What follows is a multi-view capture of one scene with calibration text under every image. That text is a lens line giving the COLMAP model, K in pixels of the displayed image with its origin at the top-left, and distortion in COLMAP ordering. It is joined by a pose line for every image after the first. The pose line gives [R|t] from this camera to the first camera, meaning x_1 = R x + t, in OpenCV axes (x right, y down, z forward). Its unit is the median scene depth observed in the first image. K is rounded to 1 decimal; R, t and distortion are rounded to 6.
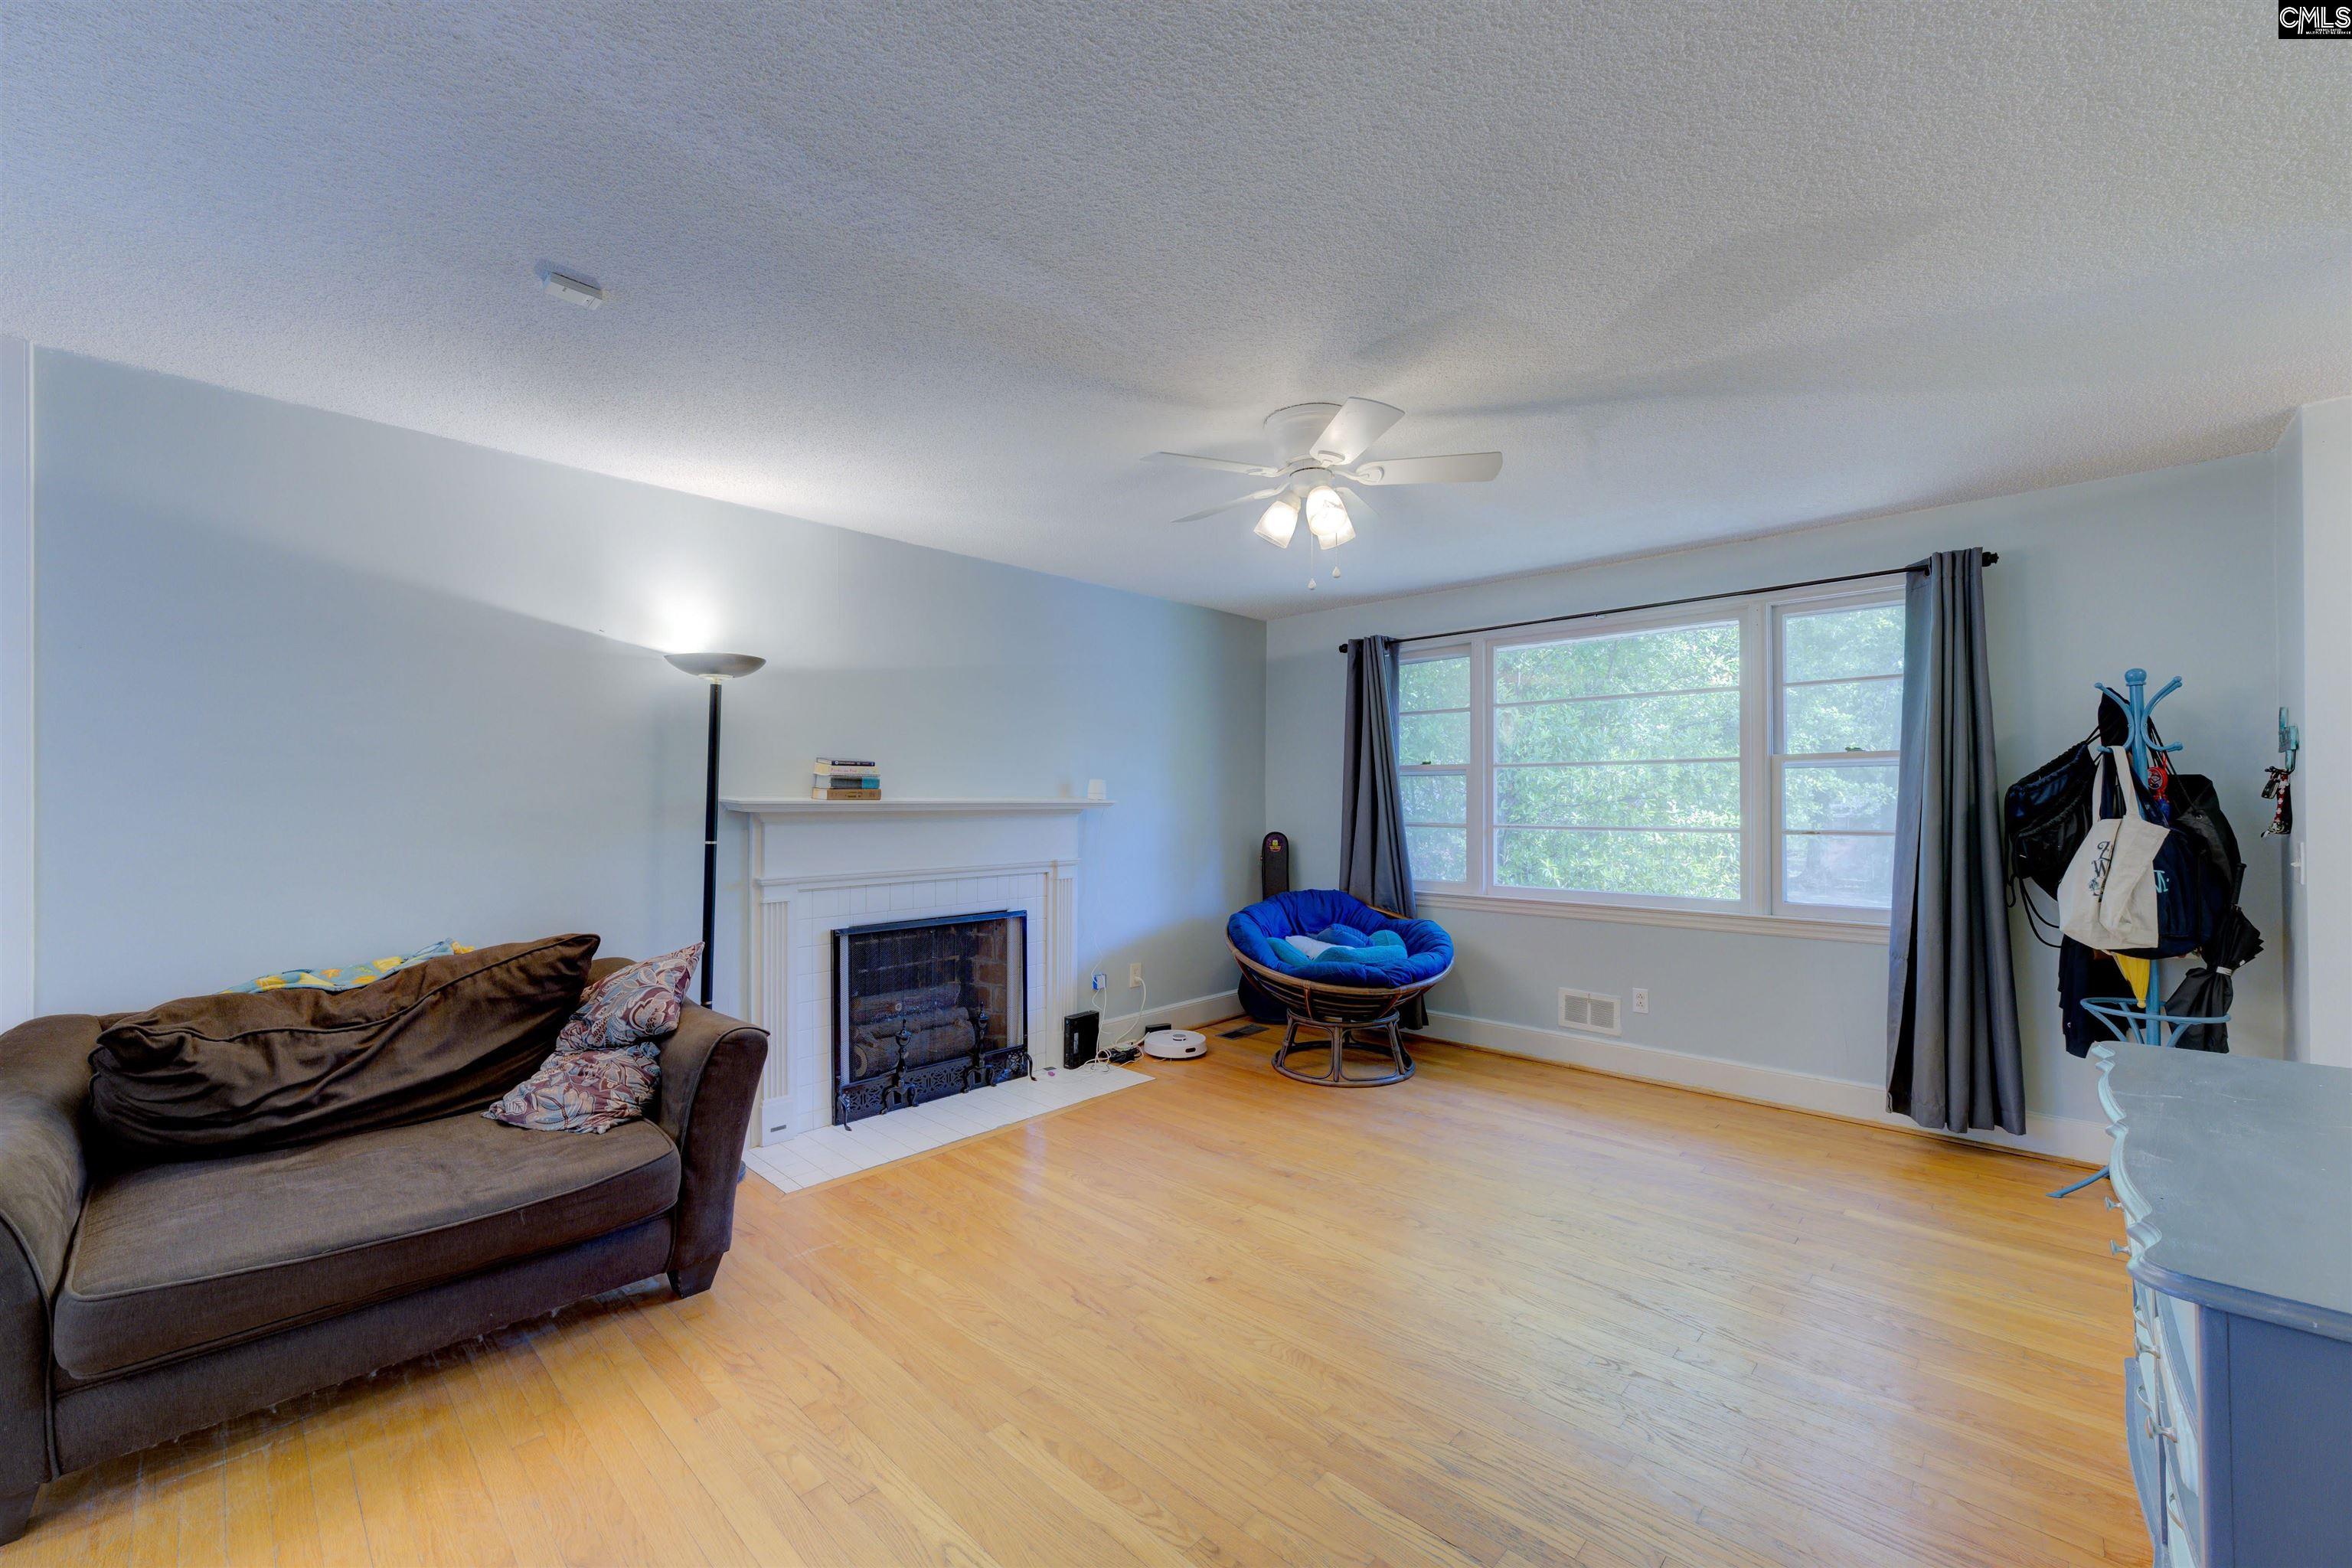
lens RADIAL K [[931.9, 0, 1173.6], [0, 931.9, 795.5], [0, 0, 1]] dist [-0.005656, 0.002234]
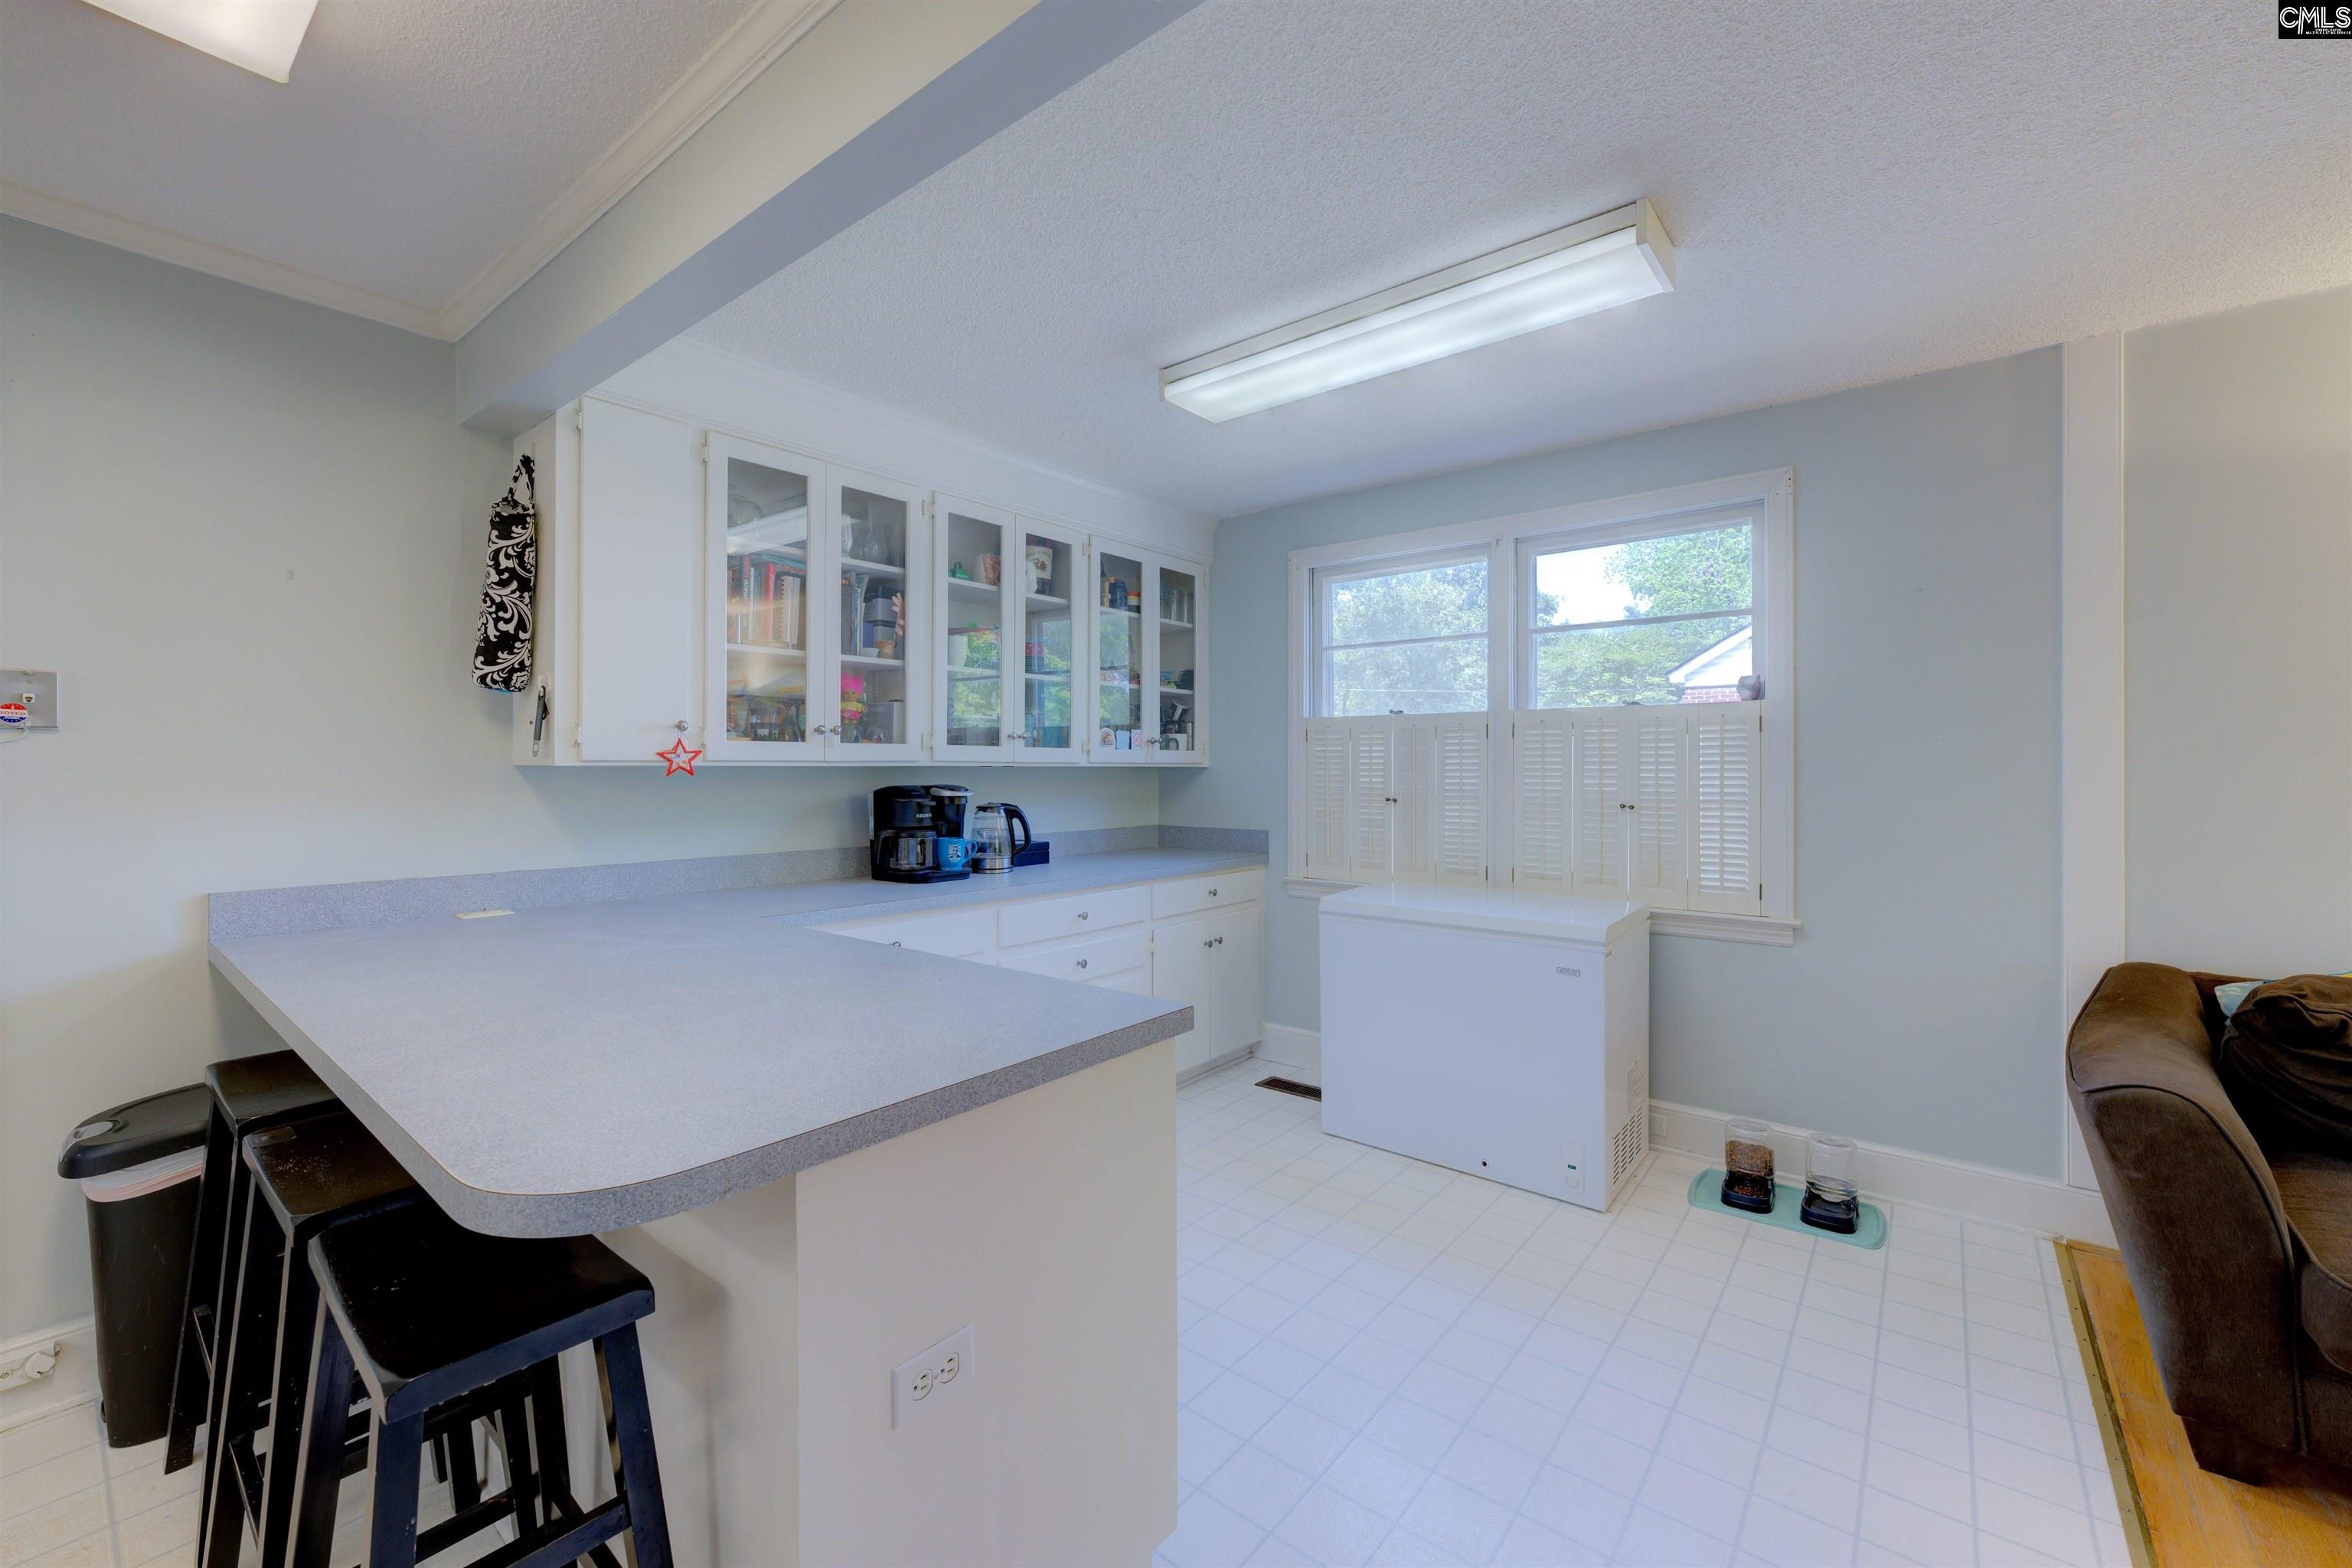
lens RADIAL K [[931.9, 0, 1155.4], [0, 931.9, 770.9], [0, 0, 1]] dist [-0.005656, 0.002234]
pose [[0.074529, 0.009848, -0.997170, -0.164299], [0.008722, 0.999907, 0.010527, -0.000919], [0.997181, -0.009482, 0.074436, -0.136671]]
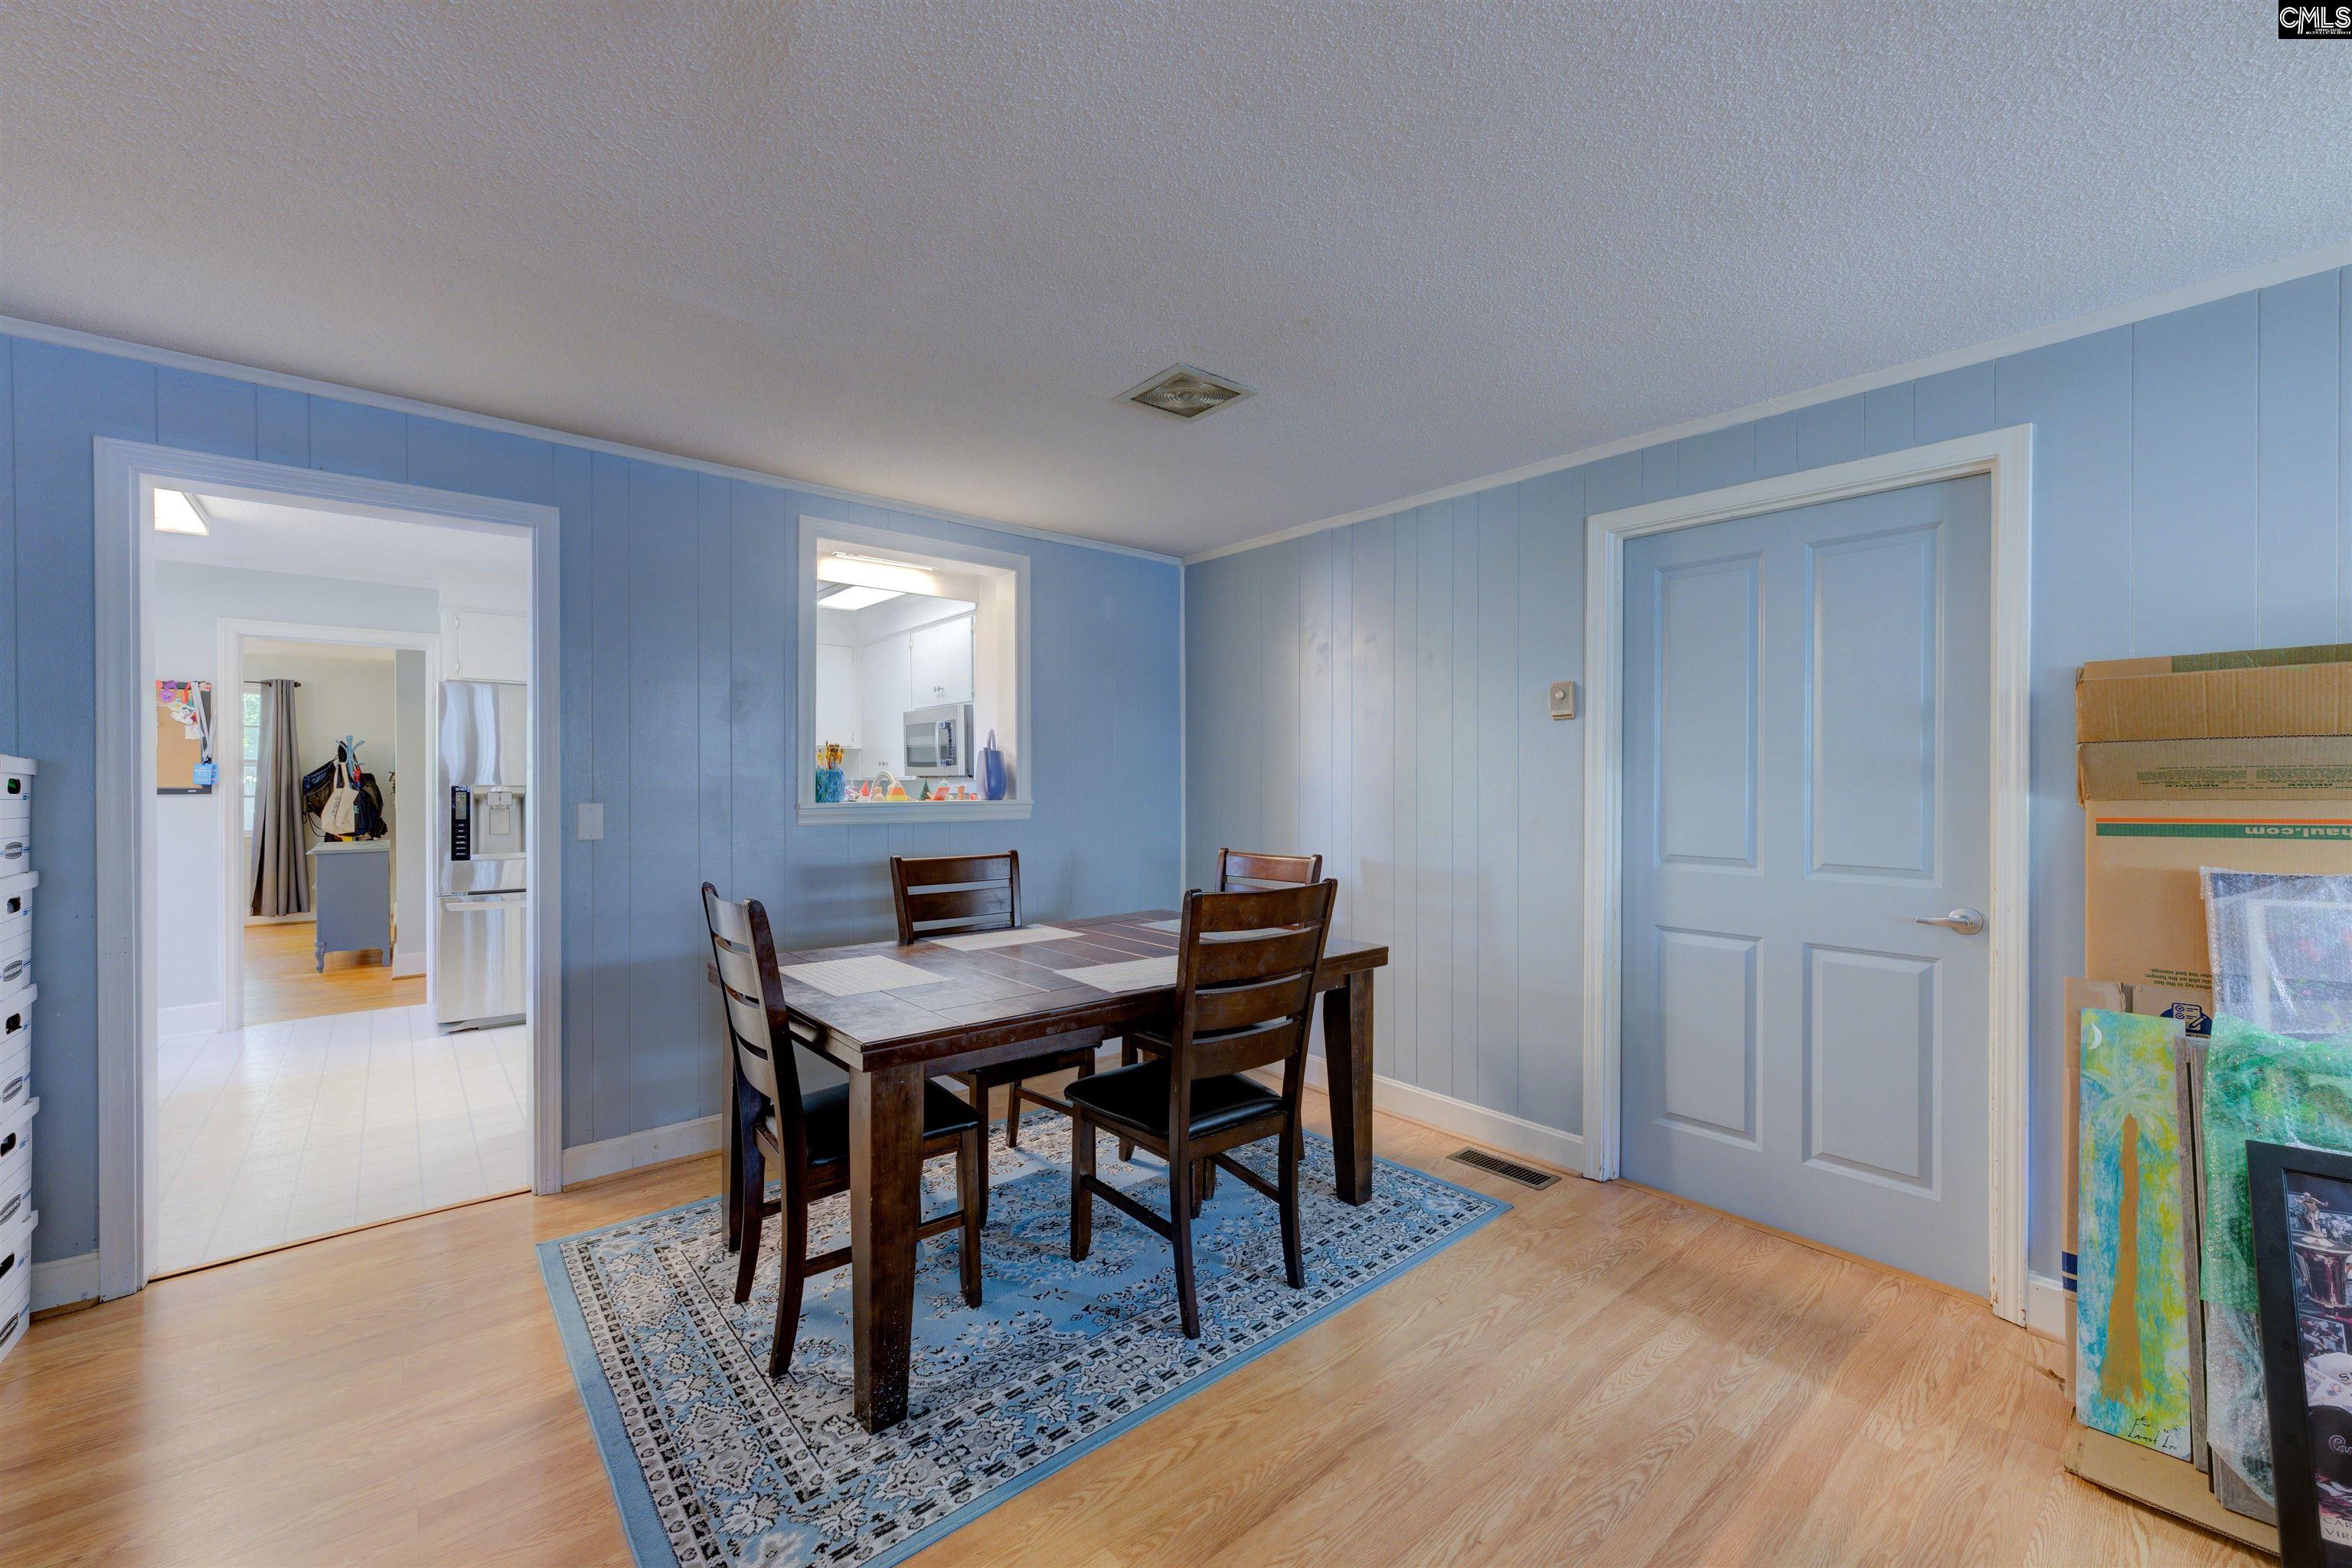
lens RADIAL K [[931.9, 0, 1172.7], [0, 931.9, 787.9], [0, 0, 1]] dist [-0.005656, 0.002234]
pose [[0.103117, -0.000085, 0.994669, -1.357621], [-0.006875, 0.999976, 0.000799, 0.003954], [-0.994645, -0.006921, 0.103114, -1.595154]]
